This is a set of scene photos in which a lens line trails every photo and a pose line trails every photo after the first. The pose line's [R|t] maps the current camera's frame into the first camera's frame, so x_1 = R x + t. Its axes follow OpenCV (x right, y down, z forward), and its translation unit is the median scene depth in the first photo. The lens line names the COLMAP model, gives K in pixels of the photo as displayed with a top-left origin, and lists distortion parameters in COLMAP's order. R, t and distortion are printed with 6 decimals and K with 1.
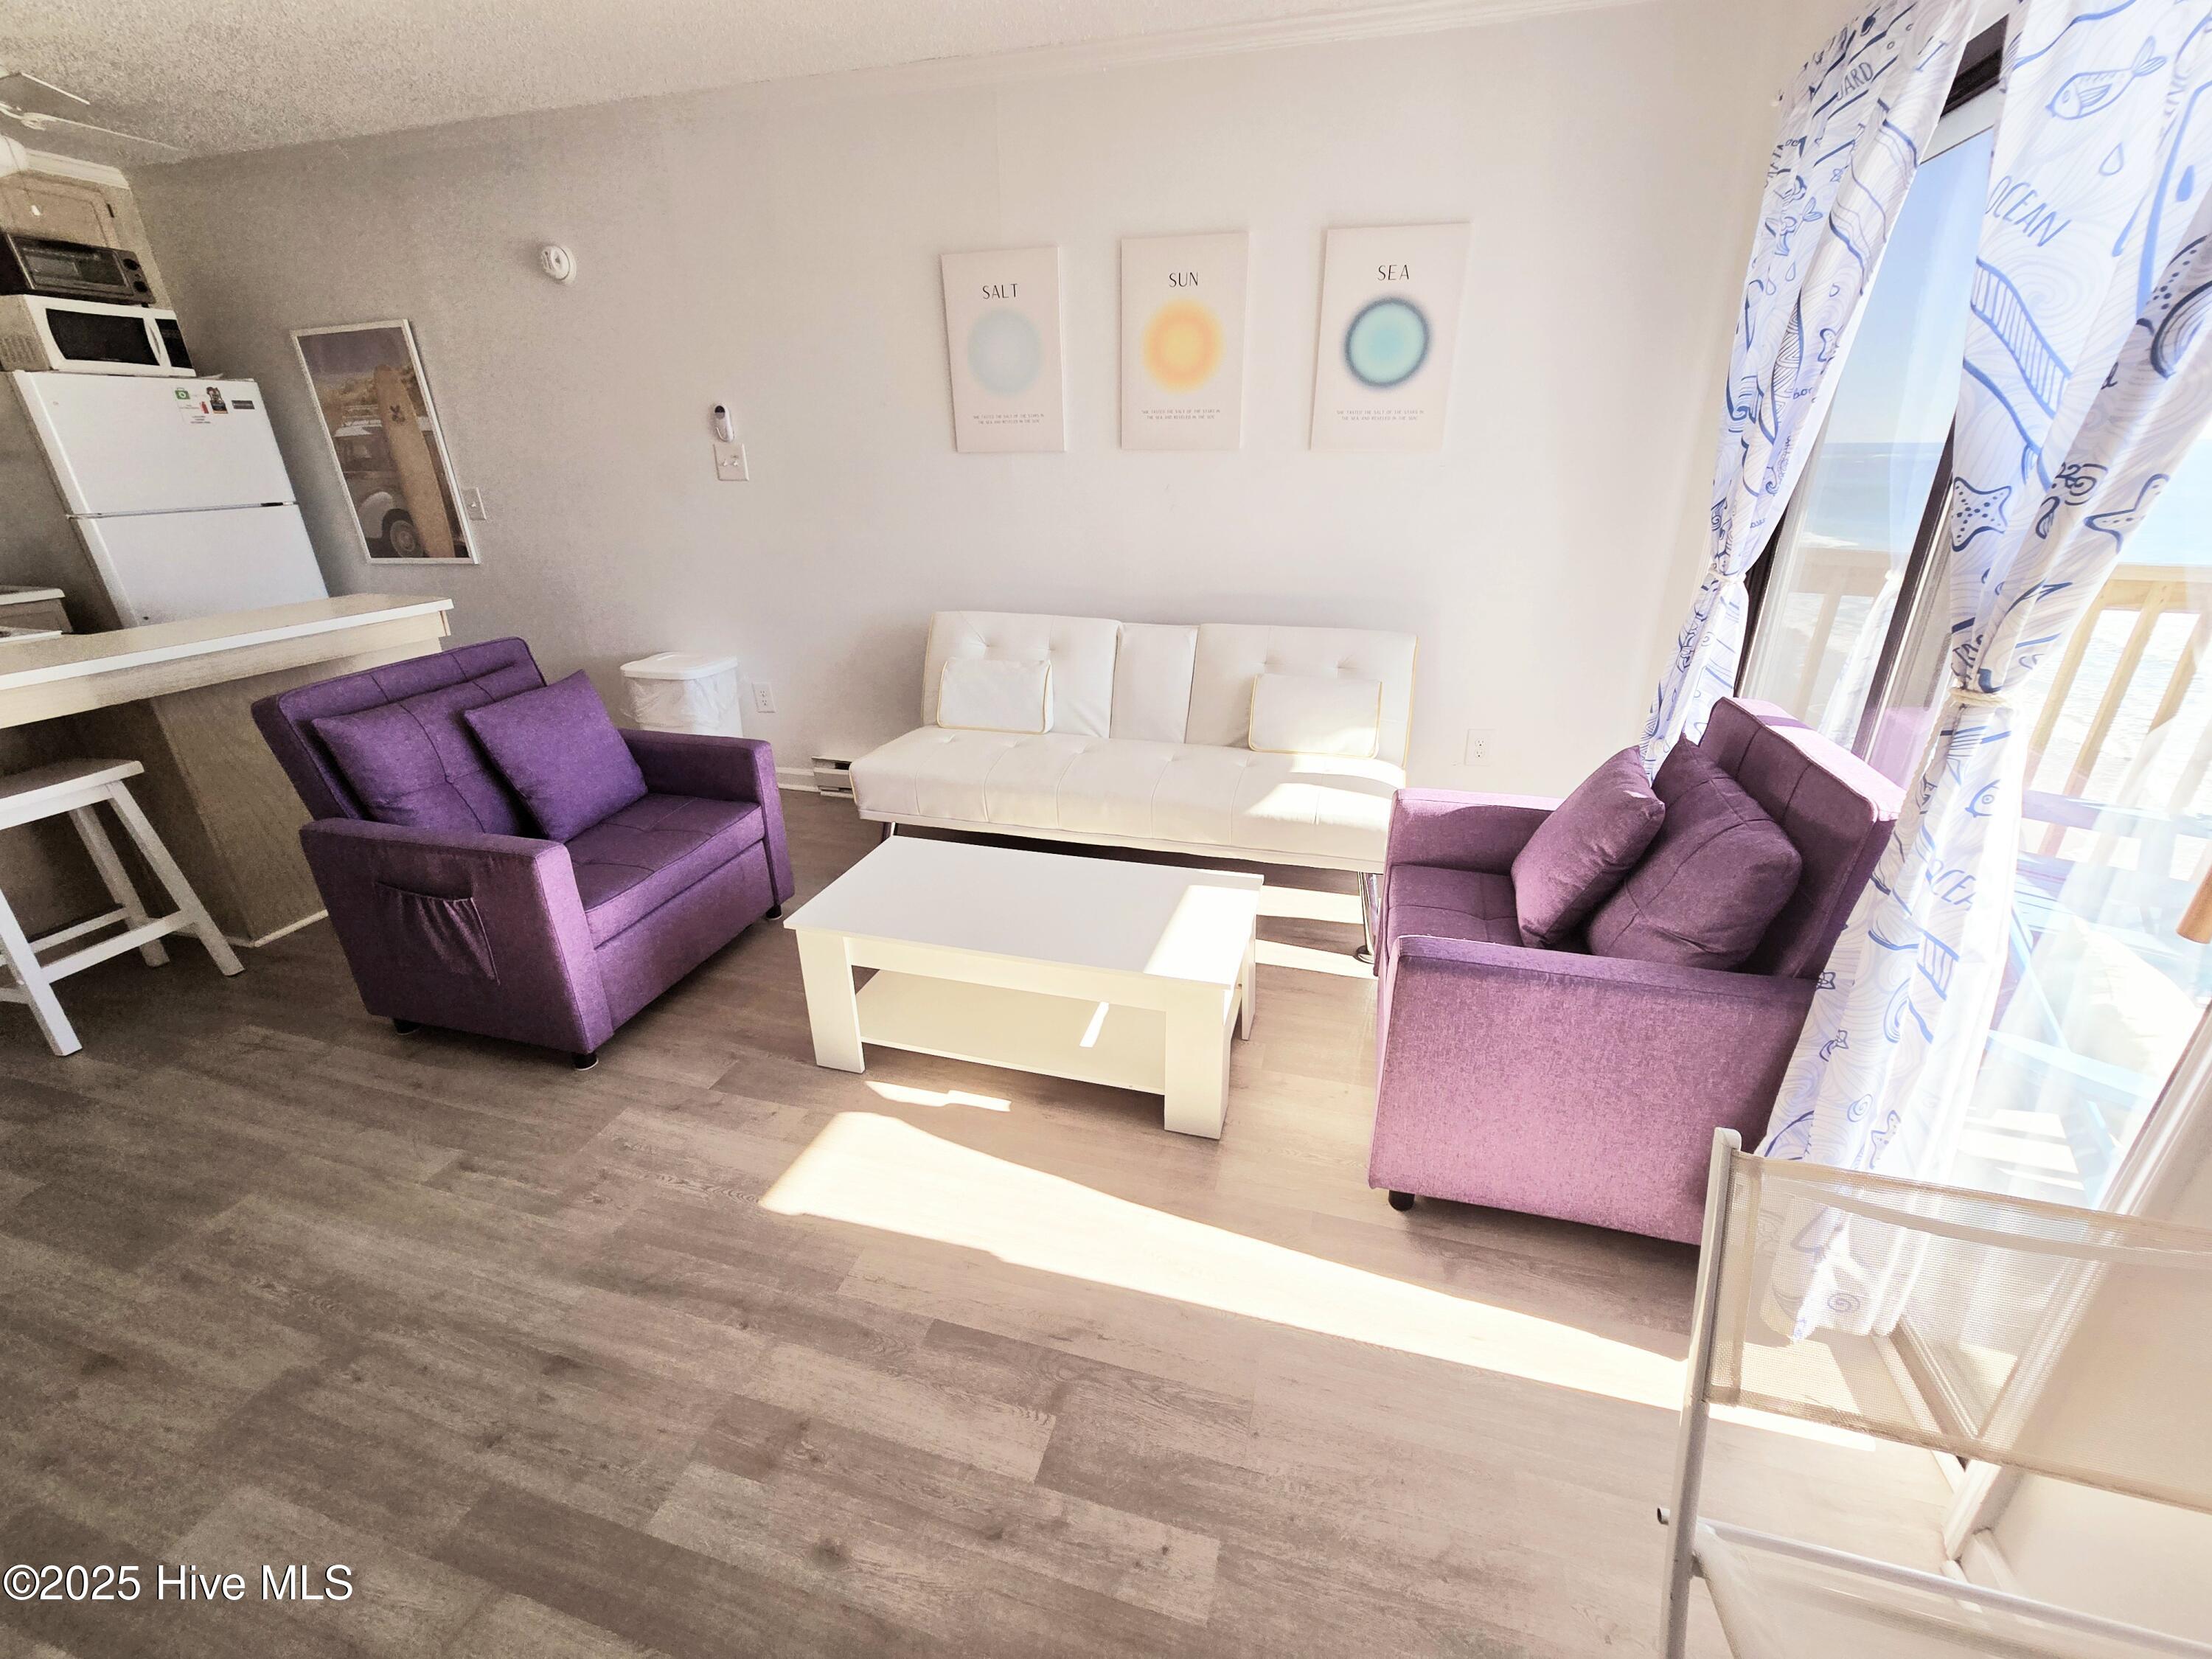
lens RADIAL K [[906.0, 0, 1119.3], [0, 906.0, 824.7], [0, 0, 1]] dist [-0.011381, 0.002900]
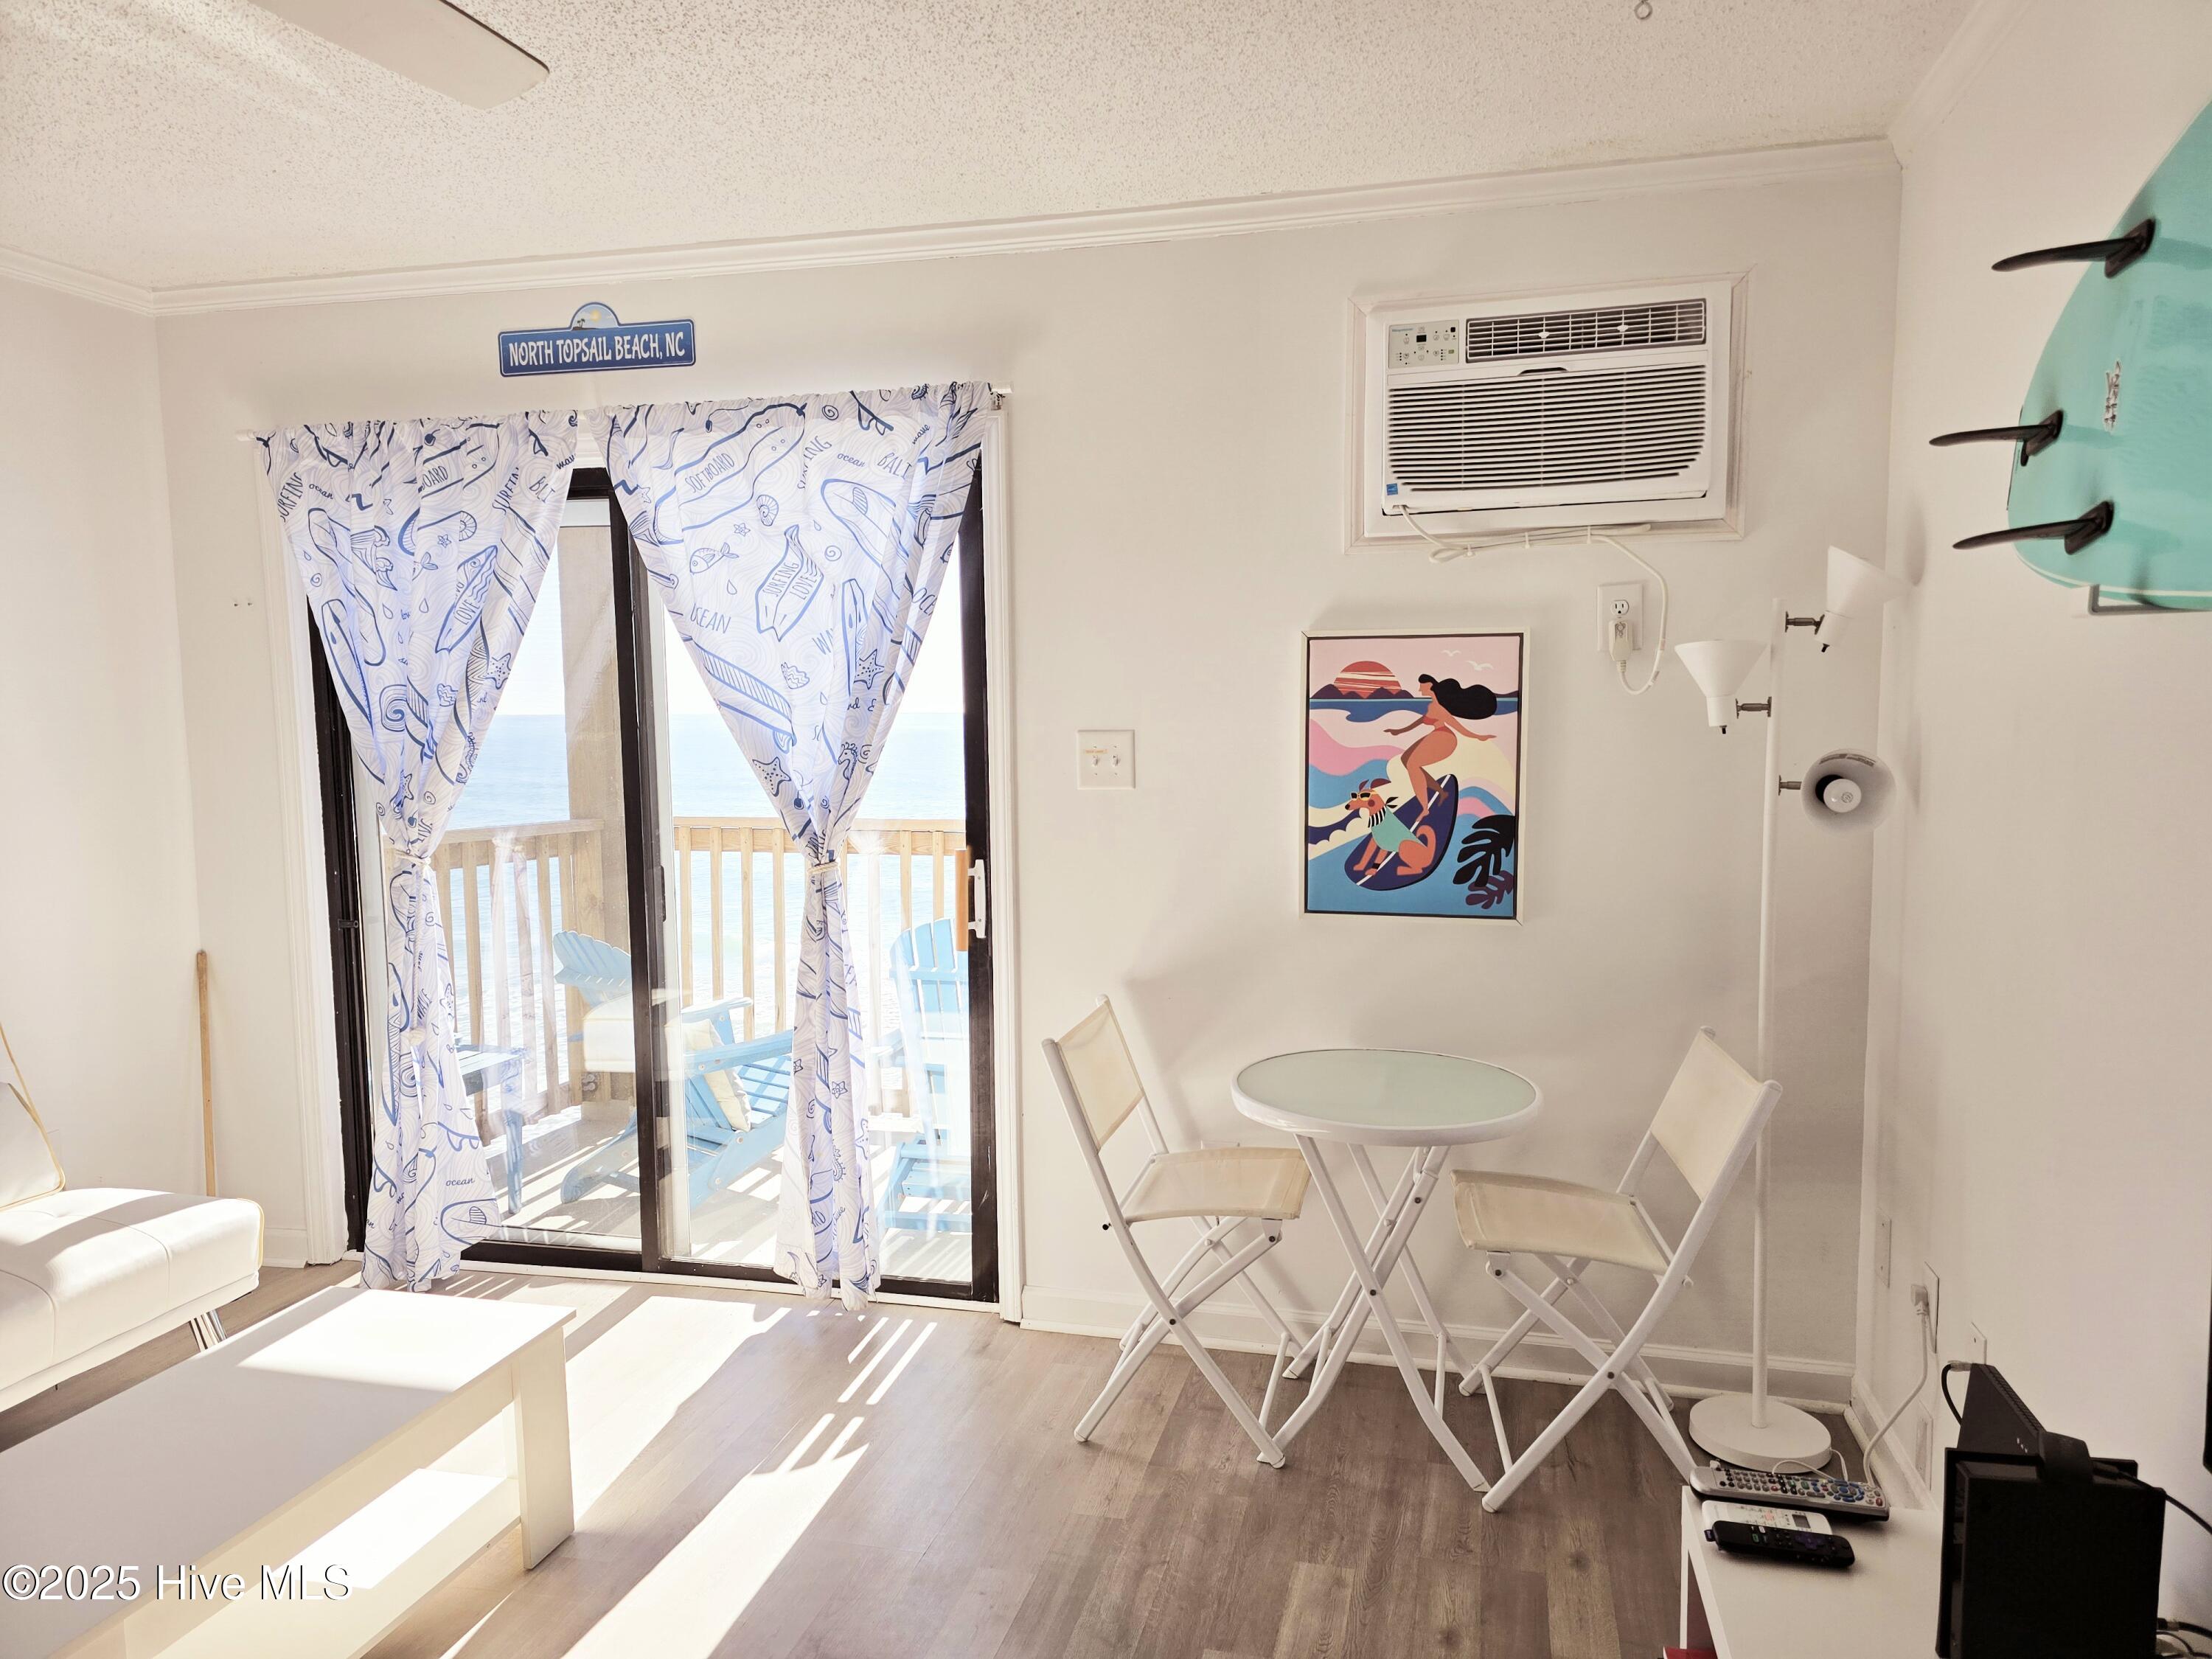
lens RADIAL K [[1466.0, 0, 1121.7], [0, 1466.0, 850.6], [0, 0, 1]] dist [0.056513, -0.047431]
pose [[-0.037783, -0.090928, 0.995140, -0.820622], [0.393521, 0.914028, 0.098458, -0.102840], [-0.918539, 0.395329, 0.001247, 0.189471]]
